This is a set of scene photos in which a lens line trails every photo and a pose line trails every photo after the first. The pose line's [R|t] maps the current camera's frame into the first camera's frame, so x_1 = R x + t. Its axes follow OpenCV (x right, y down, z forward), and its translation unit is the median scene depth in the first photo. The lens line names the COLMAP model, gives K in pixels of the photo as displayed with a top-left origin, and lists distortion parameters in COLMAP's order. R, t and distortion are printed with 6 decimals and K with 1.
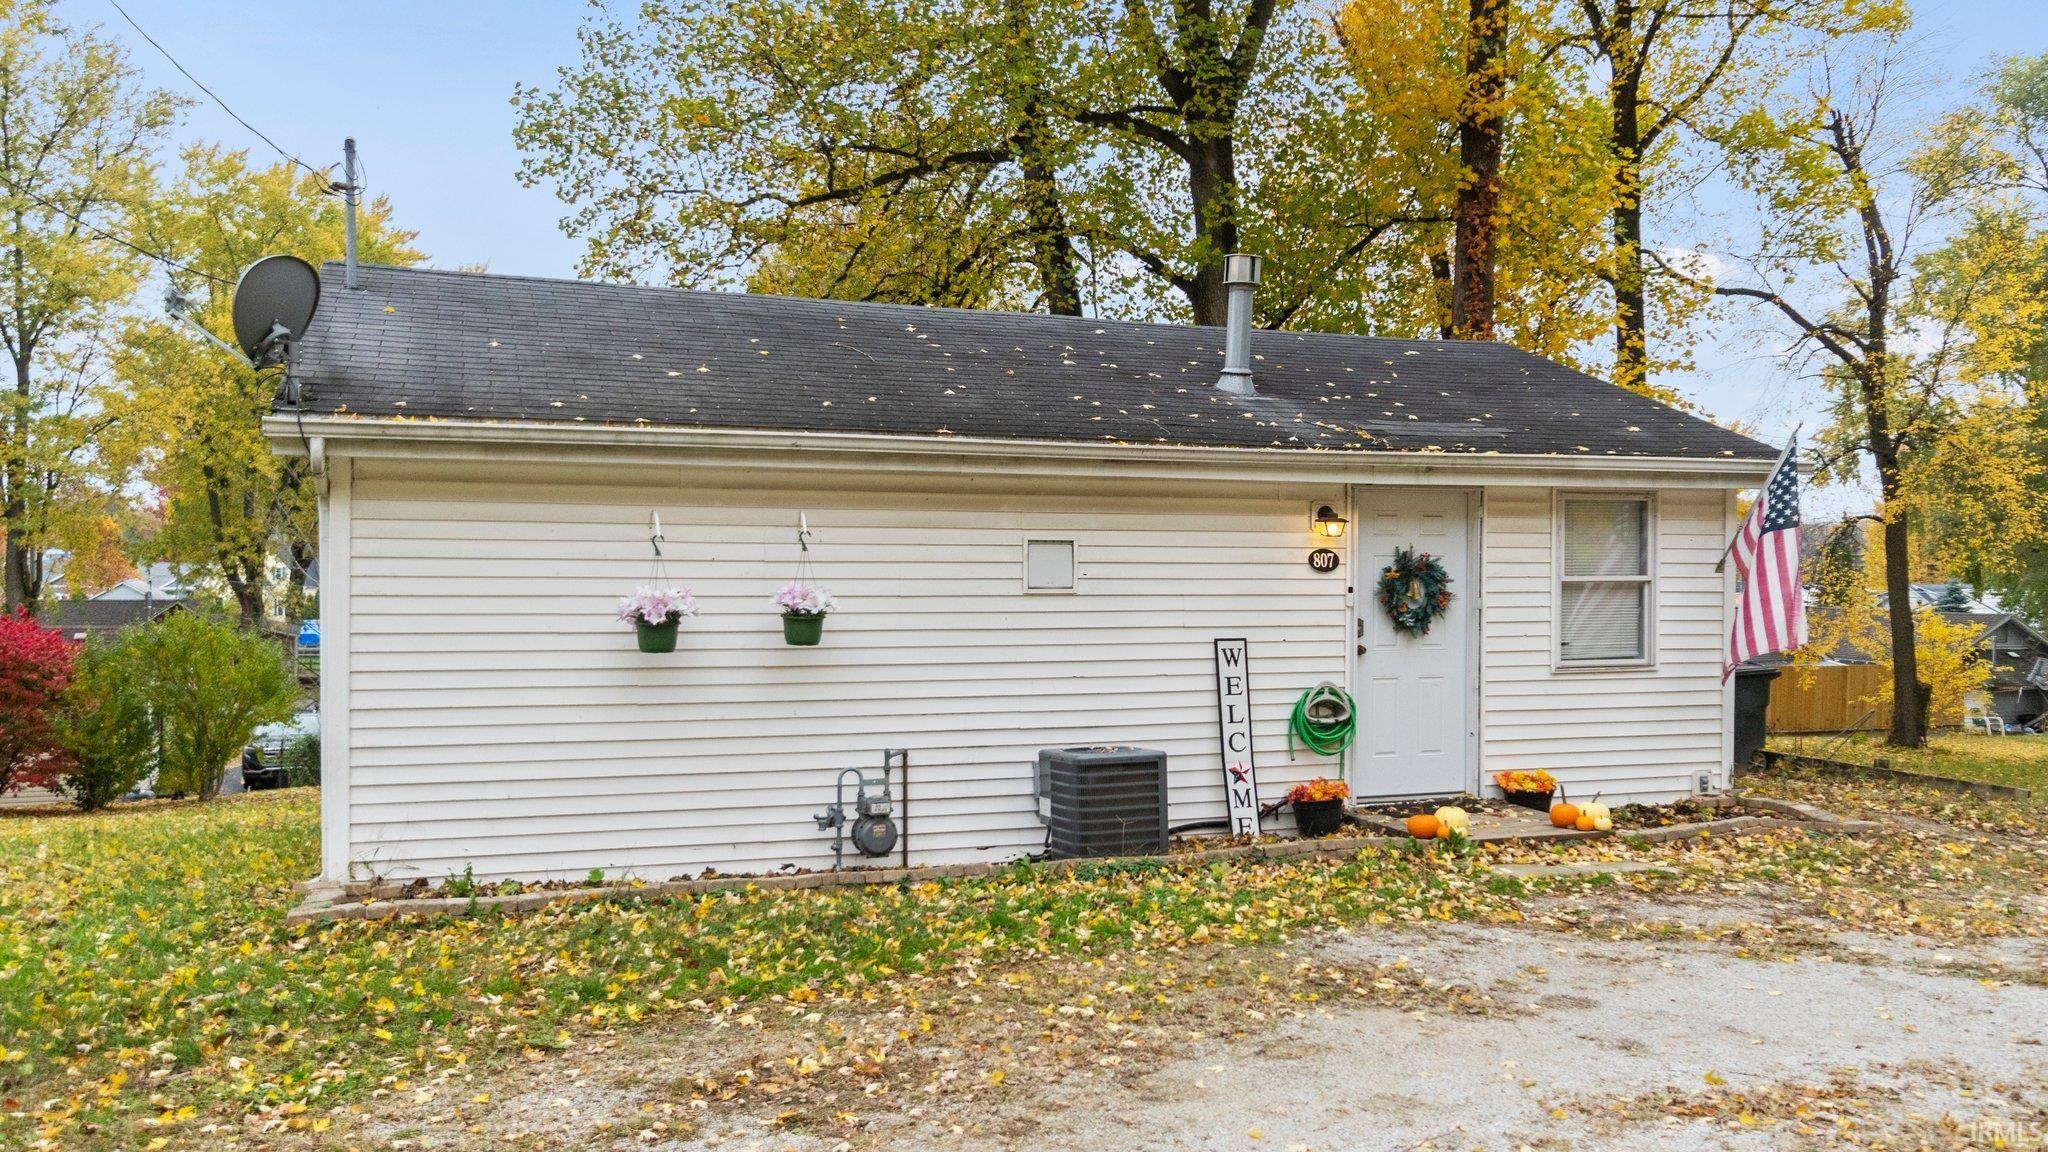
lens RADIAL K [[1631.7, 0, 1019.2], [0, 1631.7, 577.7], [0, 0, 1]] dist [0.001950, 0.005640]
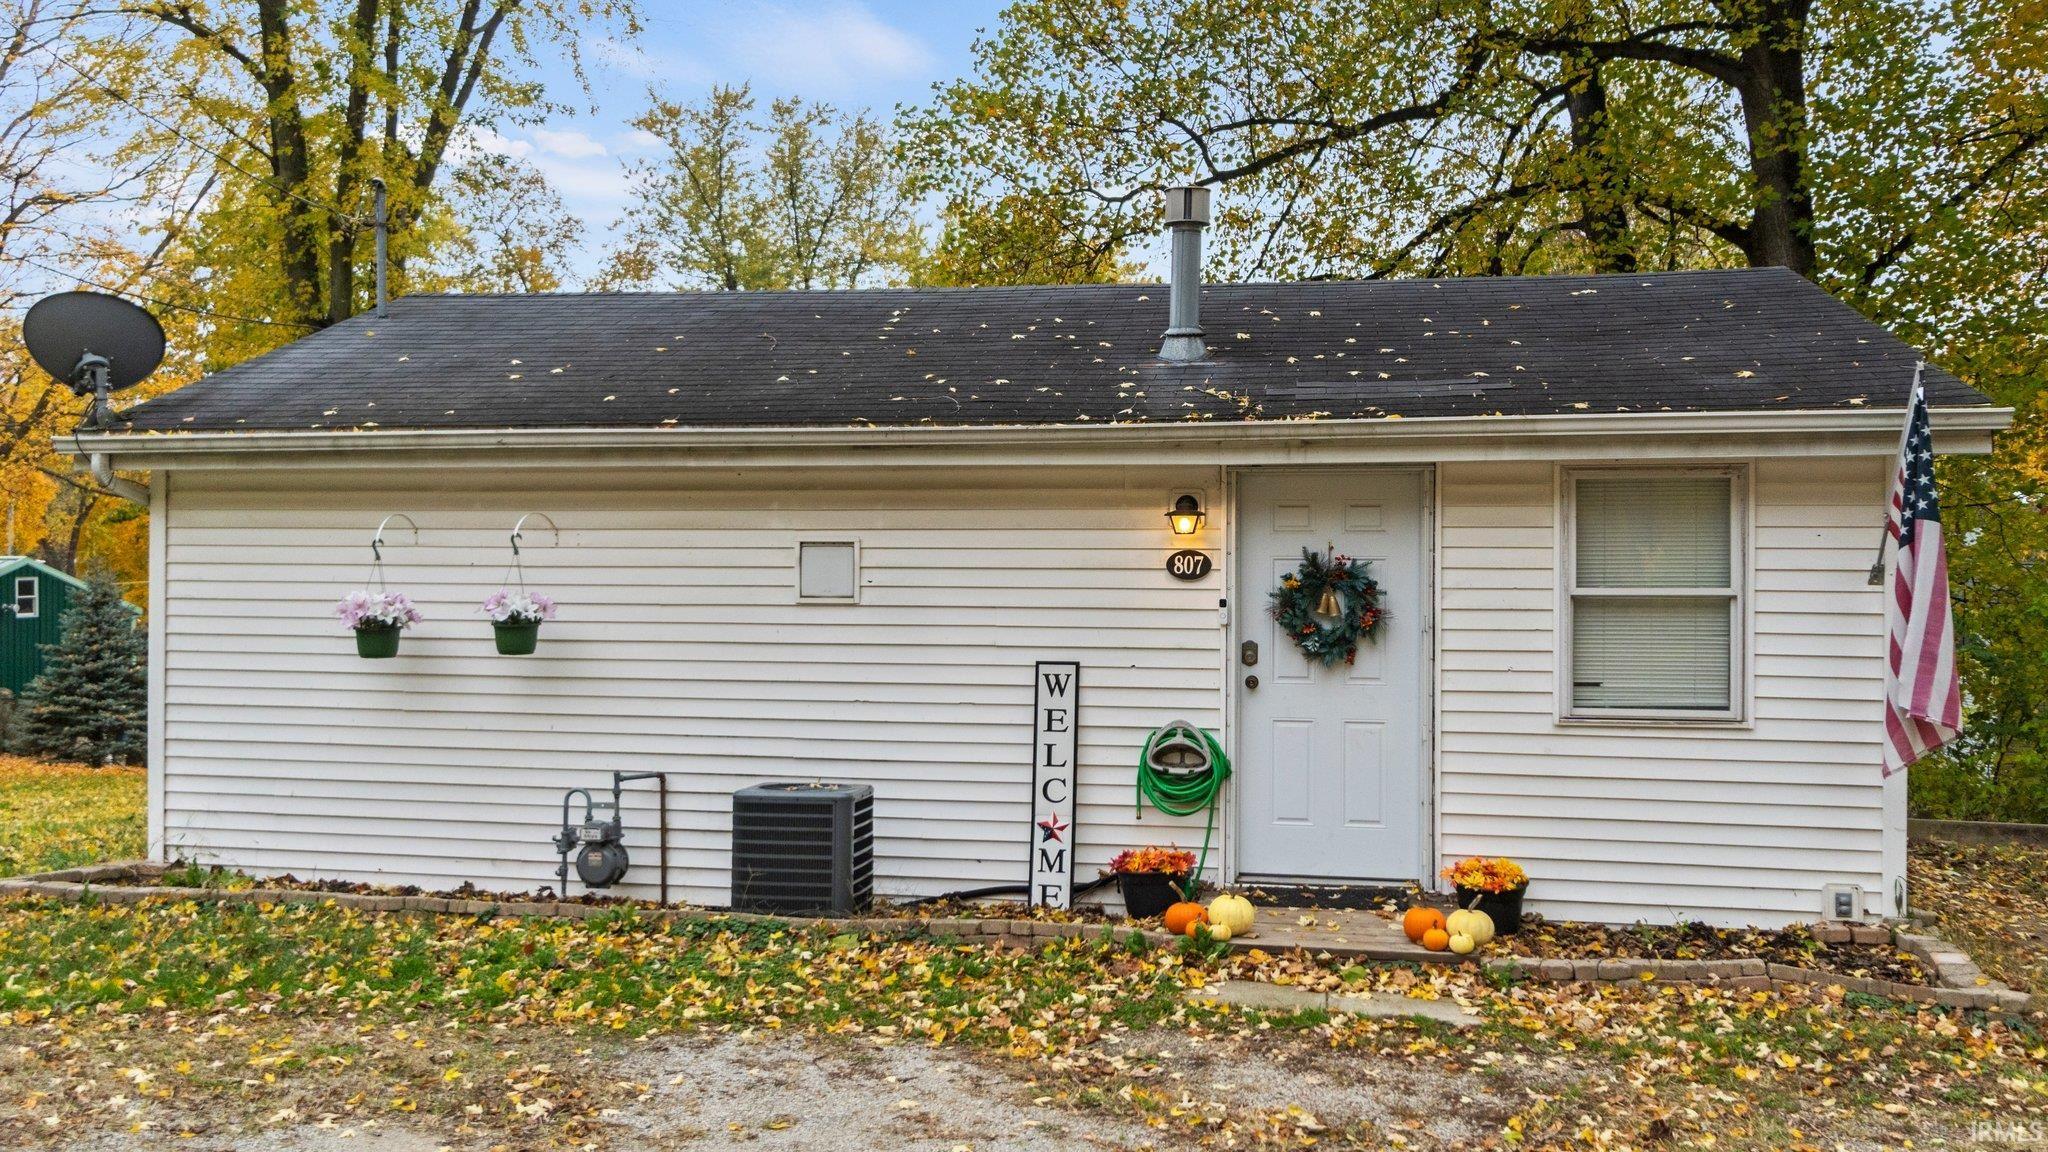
lens RADIAL K [[1677.7, 0, 1019.5], [0, 1677.7, 572.4], [0, 0, 1]] dist [0.004984, -0.001642]
pose [[0.857407, -0.001928, -0.514636, 0.537475], [-0.007355, 0.999845, -0.015999, 0.006299], [0.514587, 0.017503, 0.857260, 0.274289]]
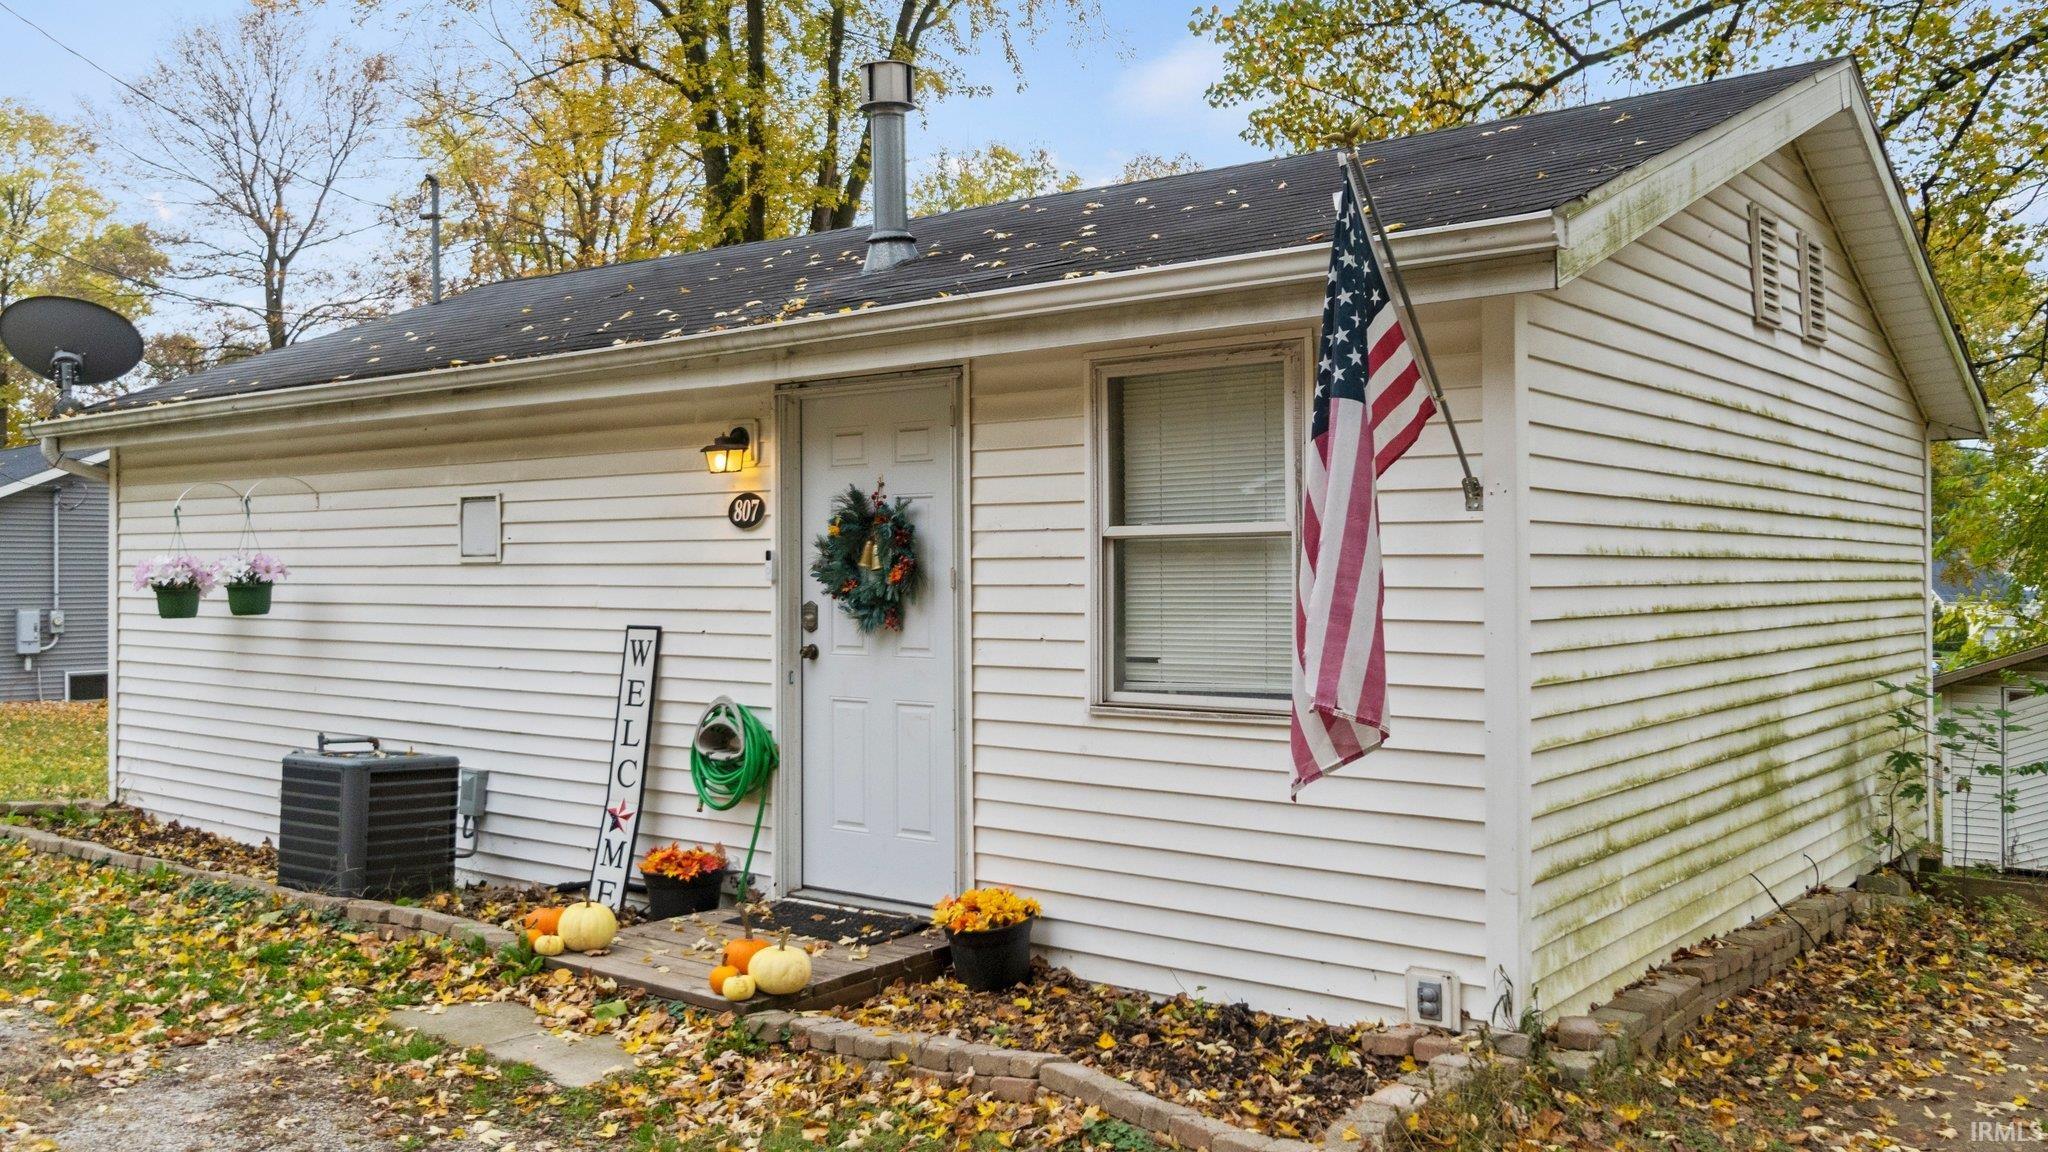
lens RADIAL K [[1677.7, 0, 1019.5], [0, 1677.7, 572.4], [0, 0, 1]] dist [0.004984, -0.001642]
pose [[0.526391, -0.007627, -0.850208, 0.824501], [-0.008234, 0.999867, -0.014067, 0.022756], [0.850203, 0.014405, 0.526259, 0.750871]]
